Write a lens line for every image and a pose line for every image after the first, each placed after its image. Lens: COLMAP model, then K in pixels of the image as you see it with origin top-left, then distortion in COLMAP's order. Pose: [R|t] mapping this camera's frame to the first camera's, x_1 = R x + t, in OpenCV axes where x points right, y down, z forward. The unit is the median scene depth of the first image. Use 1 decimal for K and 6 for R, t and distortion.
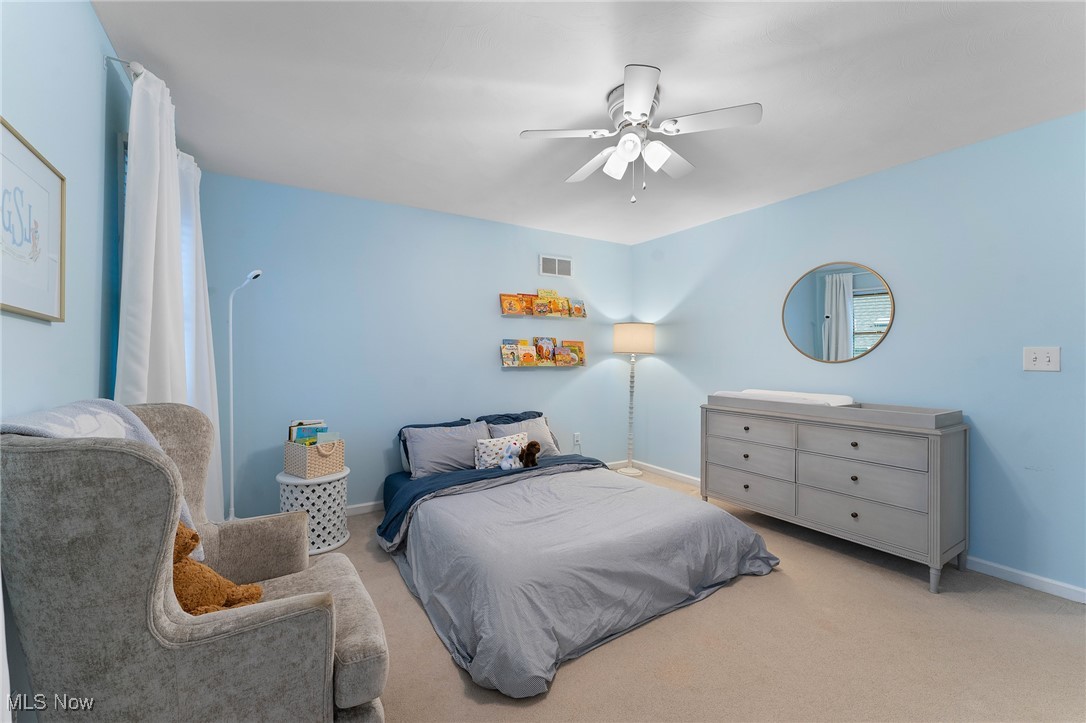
lens RADIAL K [[429.5, 0, 543.0], [0, 429.5, 361.5], [0, 0, 1]] dist [-0.000305, -0.000013]
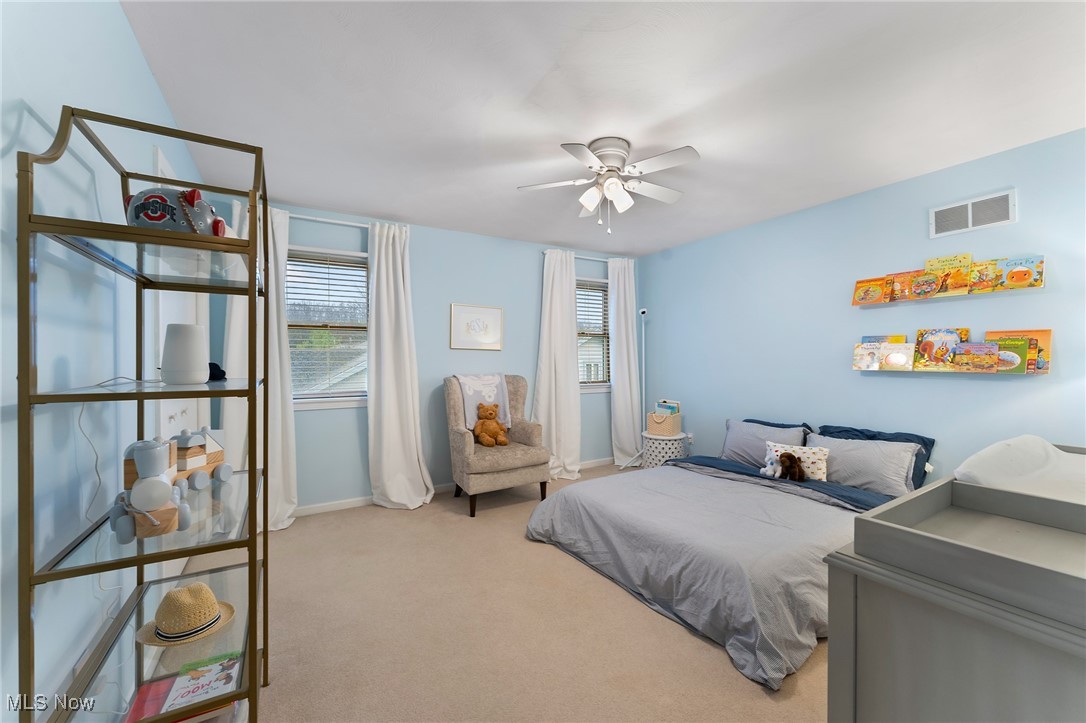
lens RADIAL K [[429.5, 0, 543.0], [0, 429.5, 361.5], [0, 0, 1]] dist [-0.000305, -0.000013]
pose [[0.003577, 0.008452, -0.999958, 0.686885], [-0.004329, 0.999955, 0.008437, -0.008184], [0.999984, 0.004299, 0.003613, 0.381625]]
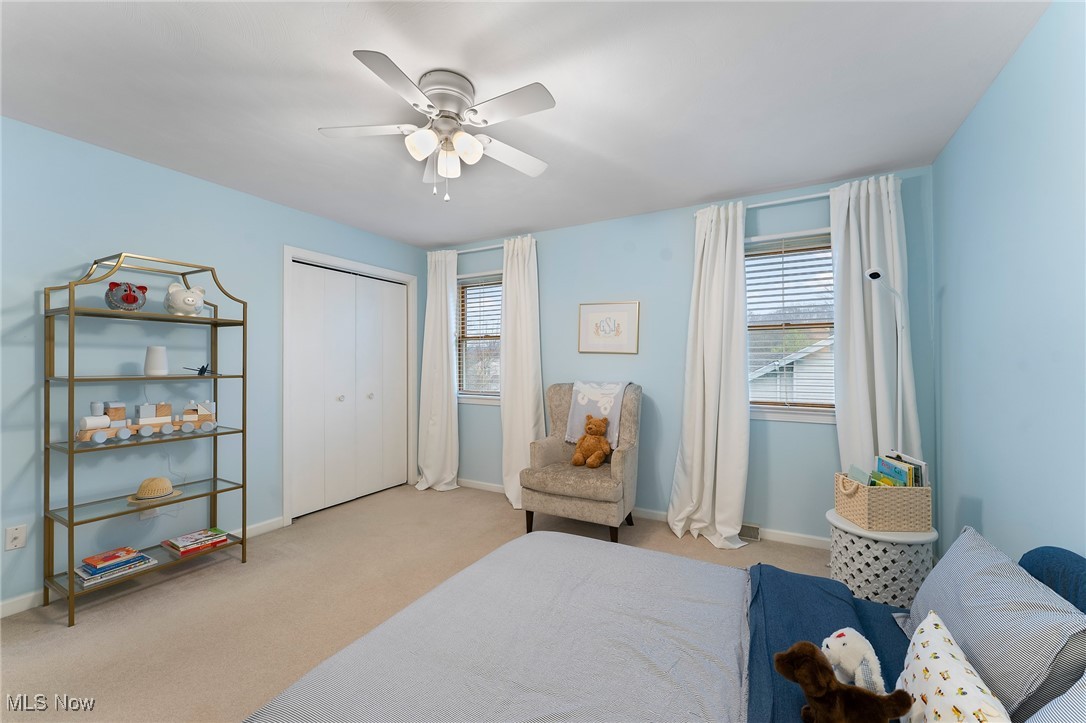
lens RADIAL K [[429.5, 0, 543.0], [0, 429.5, 361.5], [0, 0, 1]] dist [-0.000305, -0.000013]
pose [[-0.859336, 0.000225, -0.511412, 0.237598], [-0.003966, 0.999967, 0.007104, -0.015518], [0.511396, 0.008133, -0.859306, 0.911666]]
